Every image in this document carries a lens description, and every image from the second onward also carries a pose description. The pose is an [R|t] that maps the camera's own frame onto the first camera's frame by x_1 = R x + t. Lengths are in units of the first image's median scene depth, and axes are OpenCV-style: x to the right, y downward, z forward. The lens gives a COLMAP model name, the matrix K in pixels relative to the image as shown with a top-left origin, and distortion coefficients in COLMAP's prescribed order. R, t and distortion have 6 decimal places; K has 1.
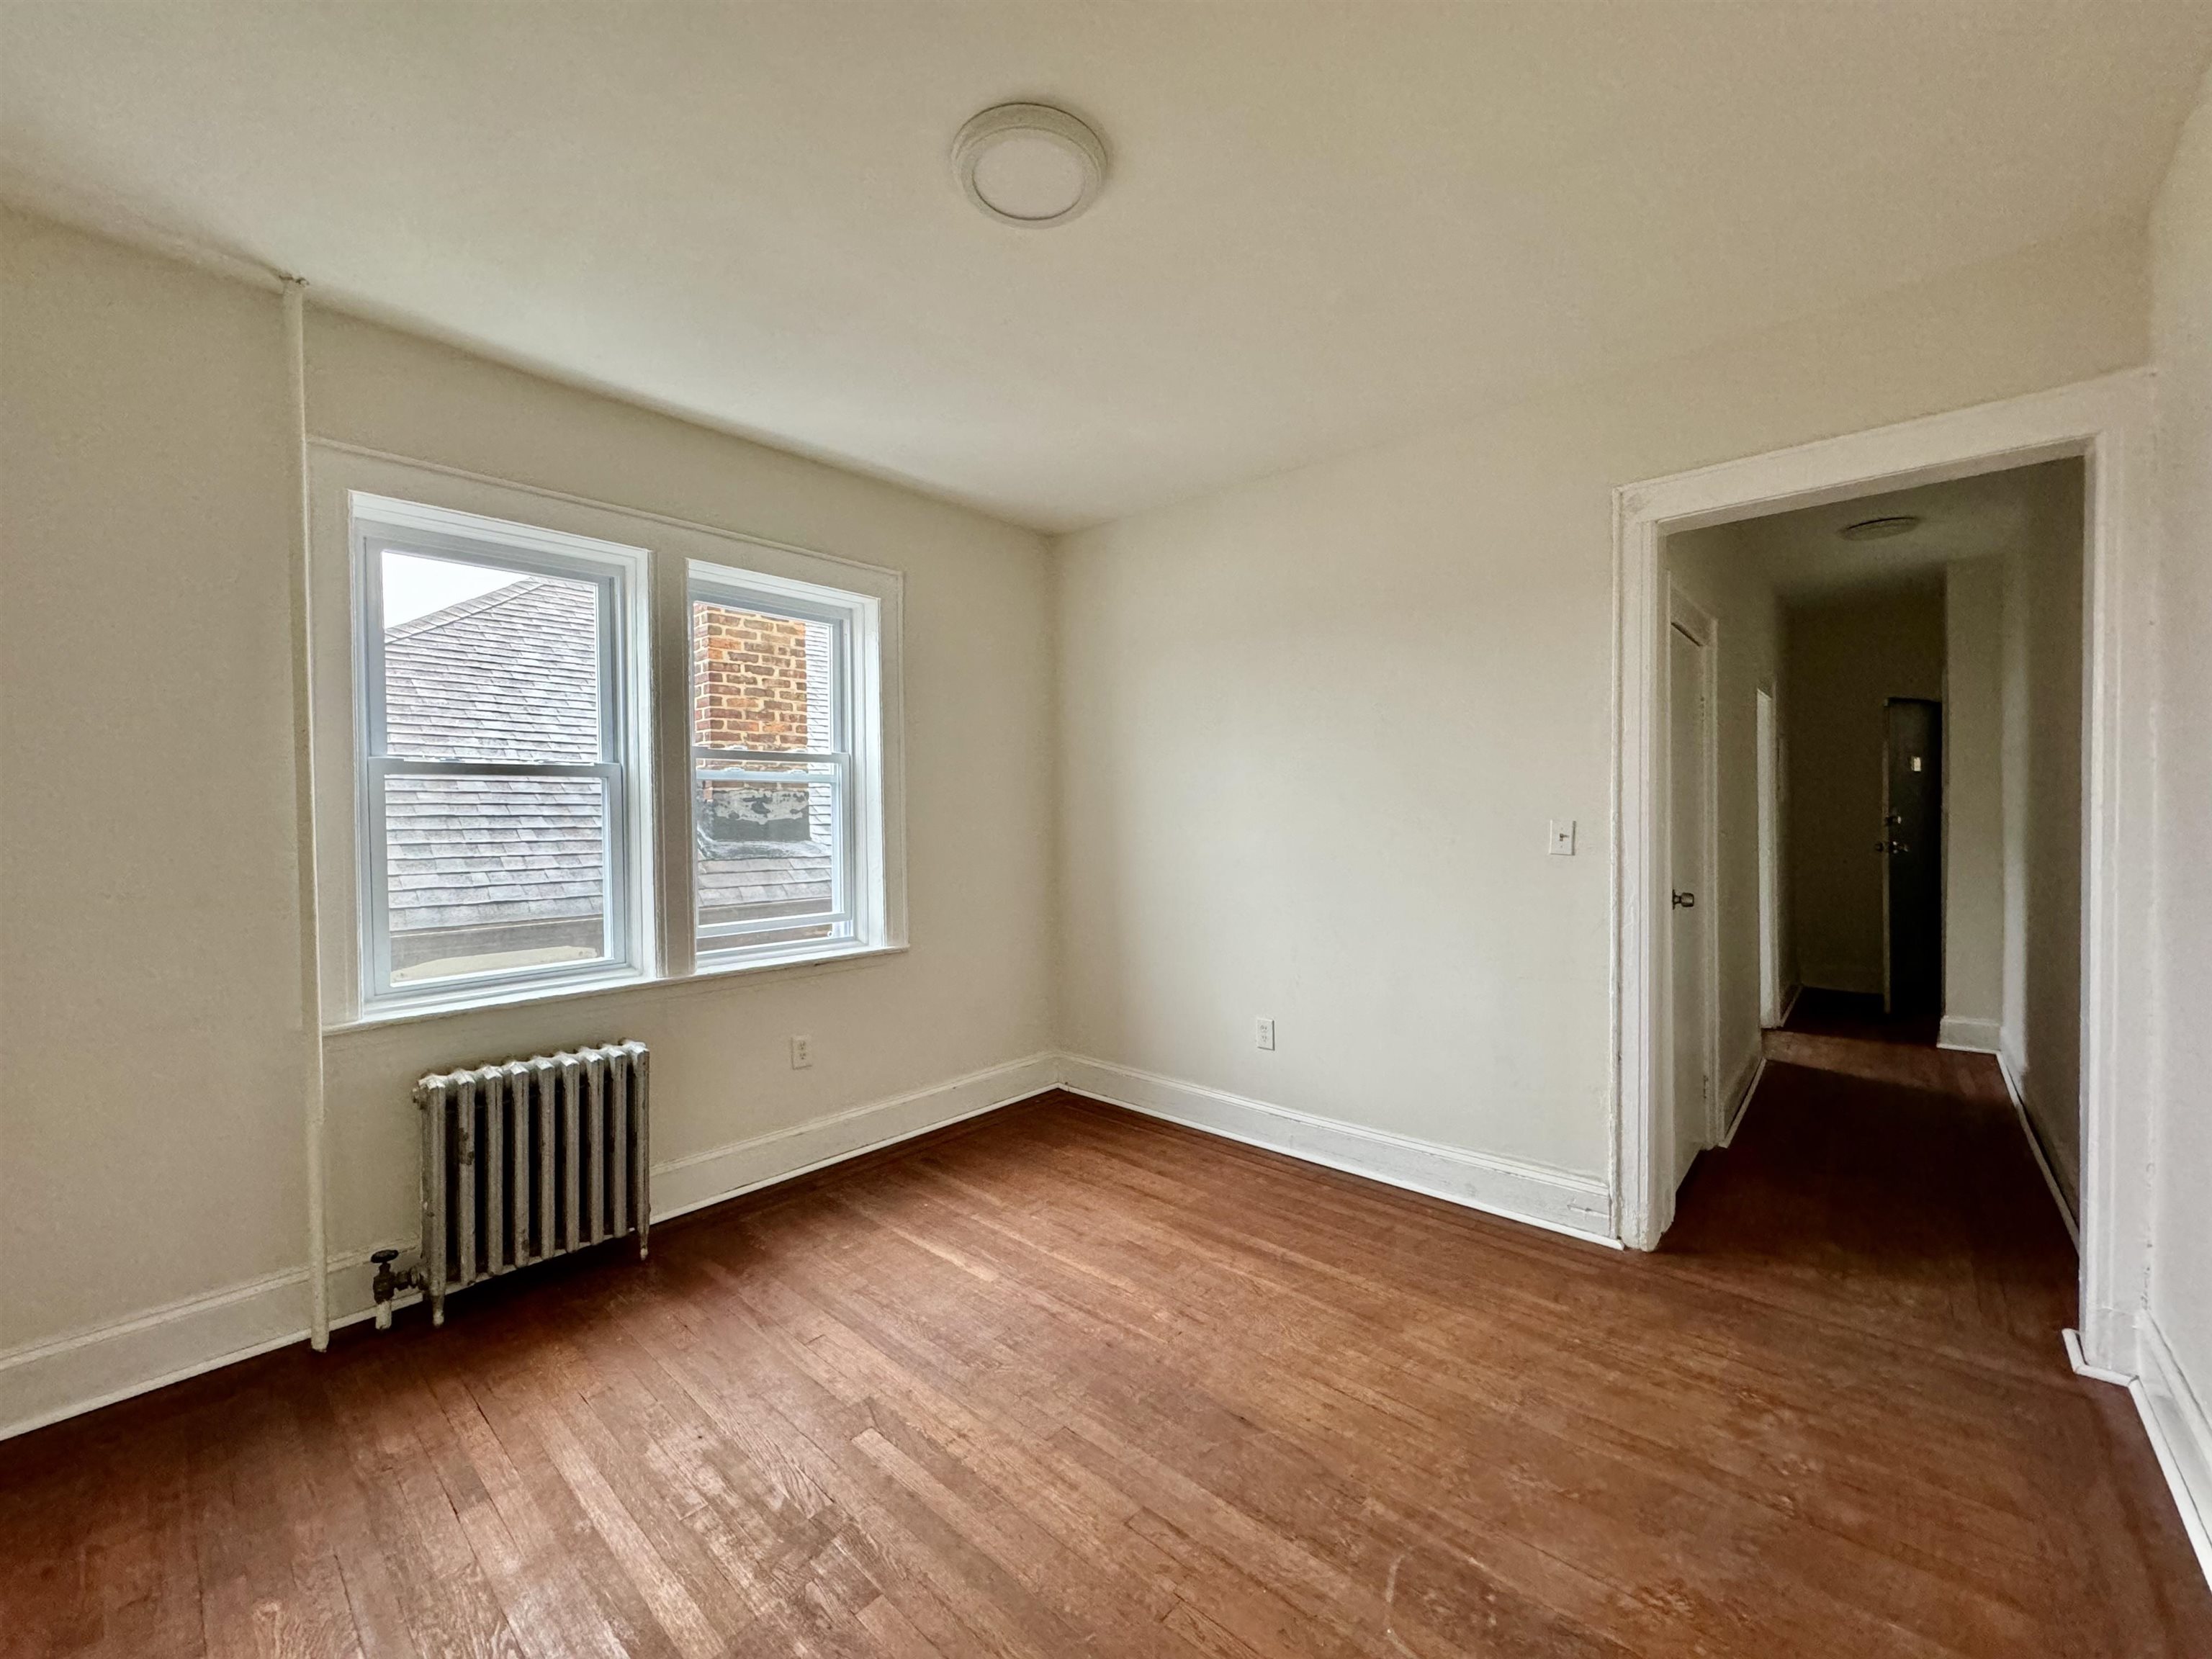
lens RADIAL K [[877.5, 0, 1105.1], [0, 877.5, 827.5], [0, 0, 1]] dist [-0.000894, 0.000277]
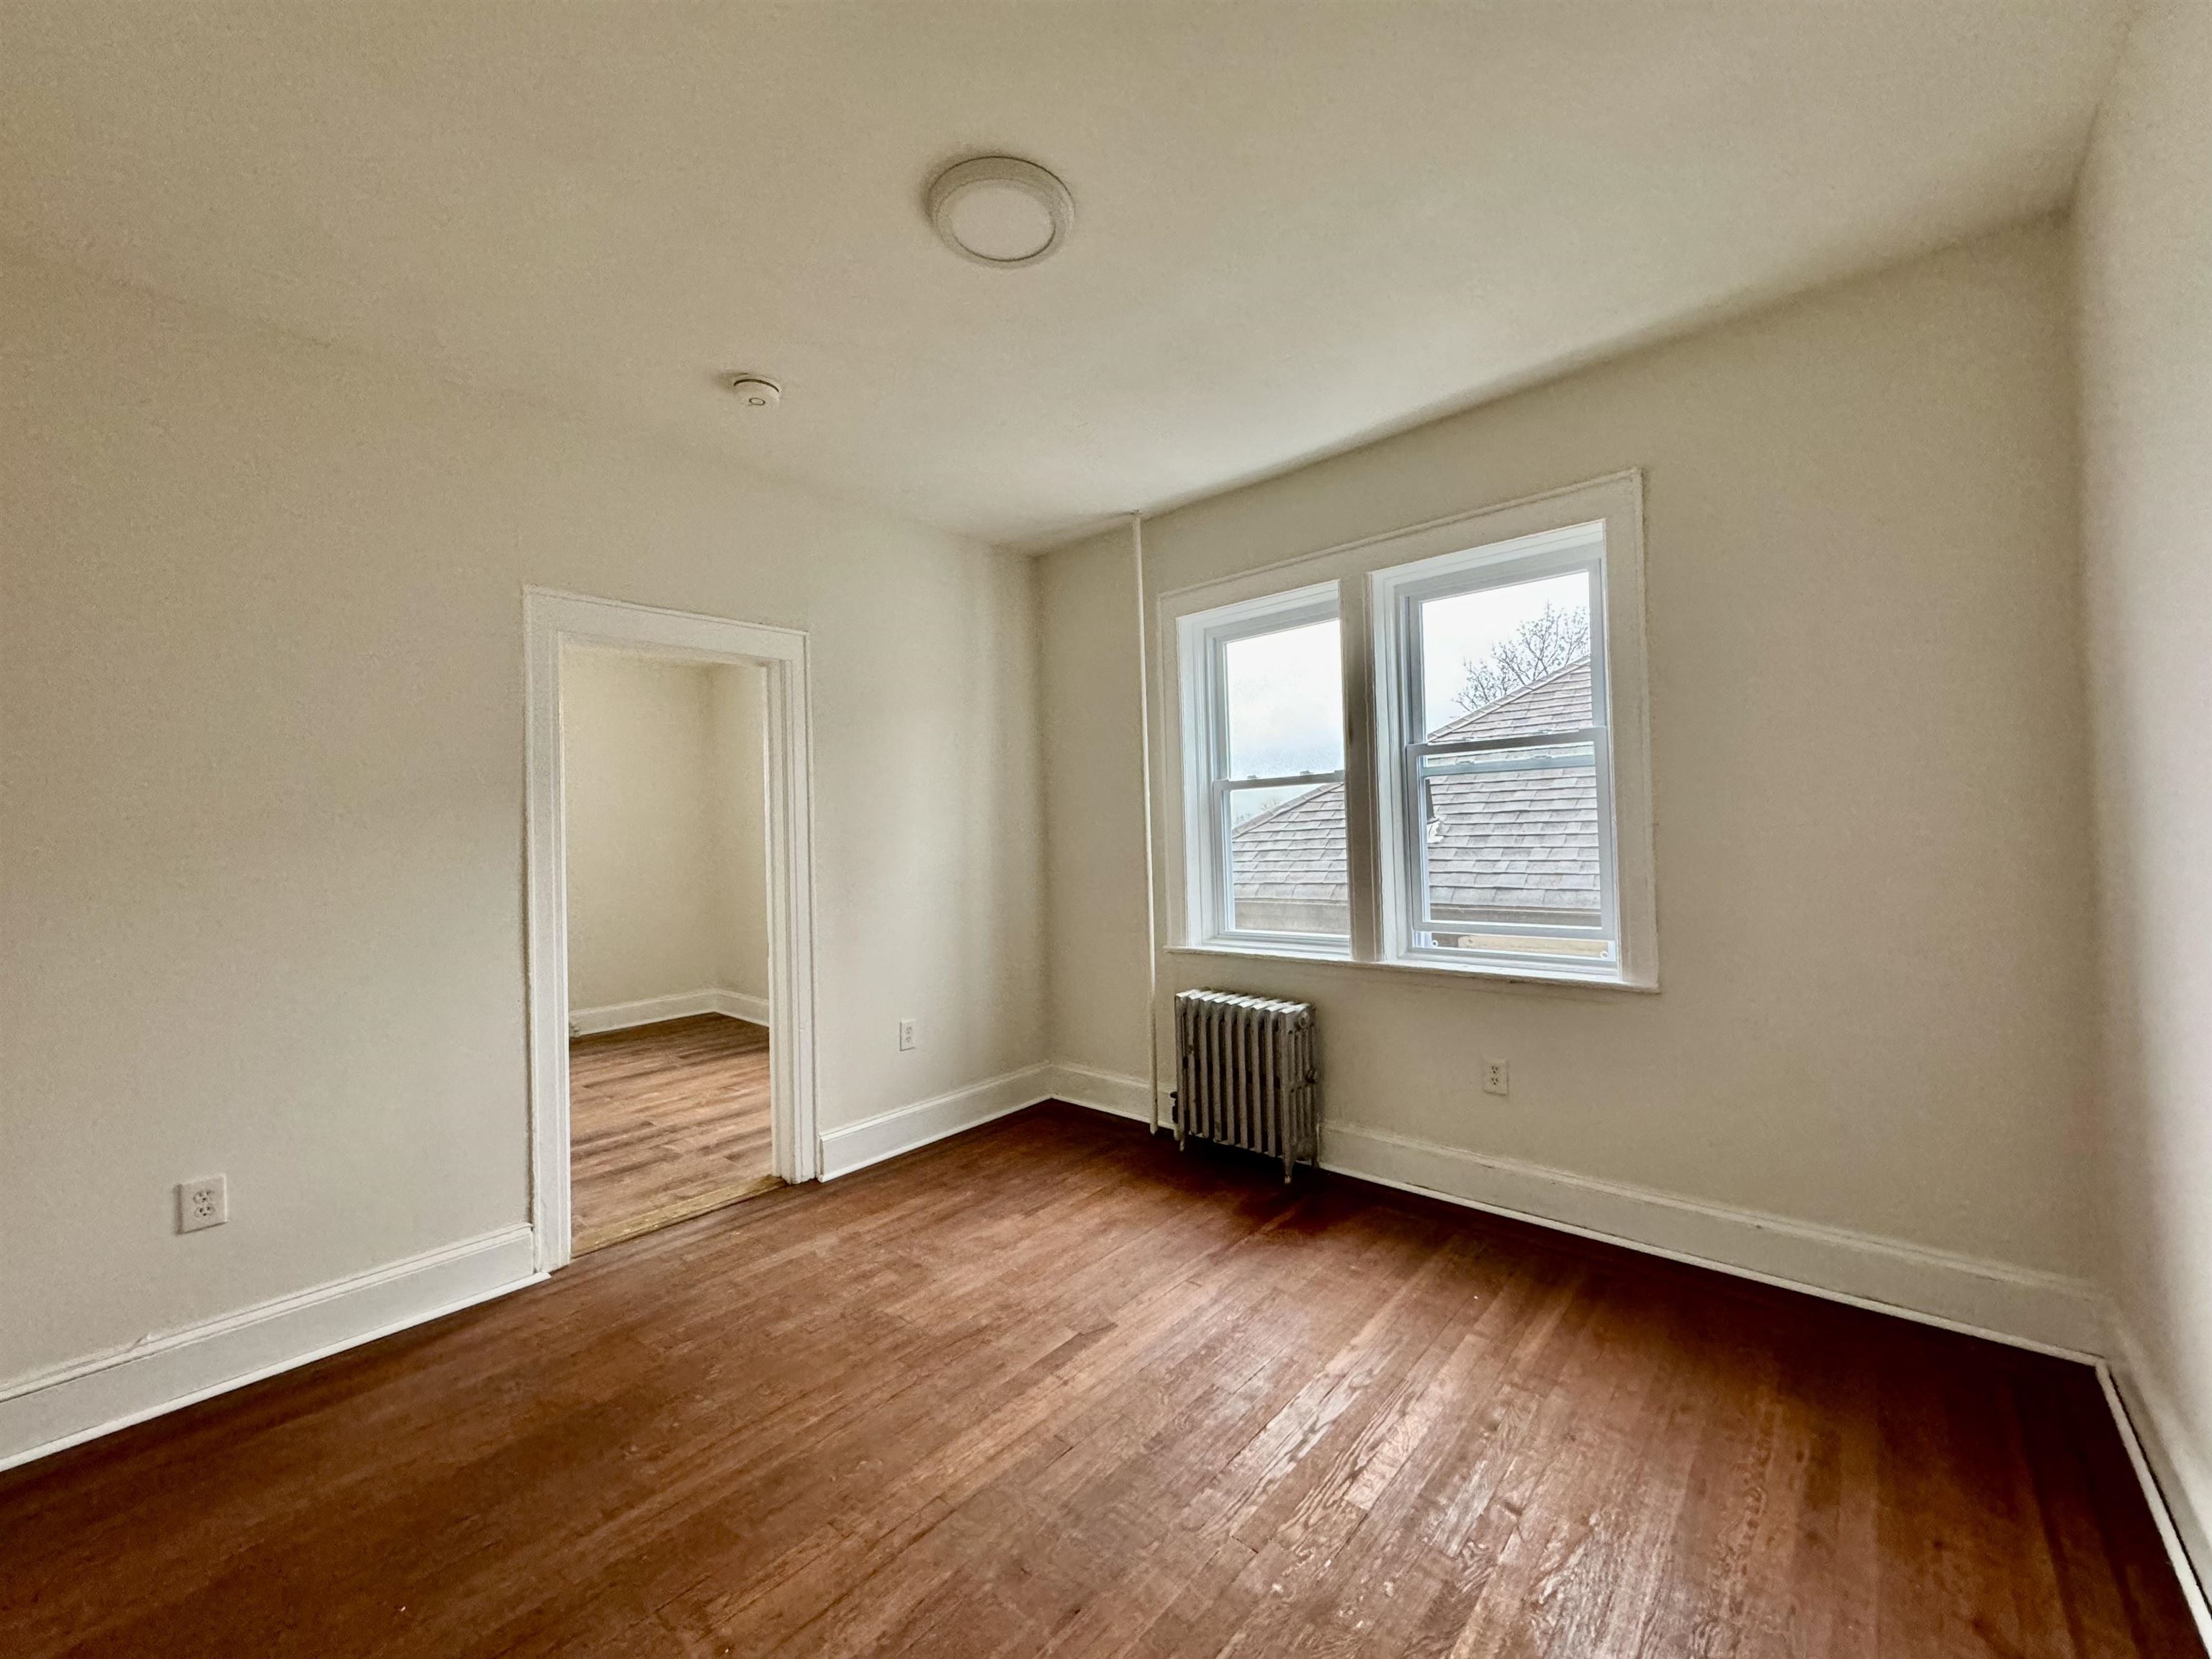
lens RADIAL K [[879.0, 0, 1105.6], [0, 879.0, 824.7], [0, 0, 1]] dist [-0.000521, 0.000297]
pose [[-0.003346, -0.001360, -0.999993, 0.692454], [0.015081, 0.999885, -0.001410, -0.003355], [0.999881, -0.015086, -0.003325, 0.783306]]
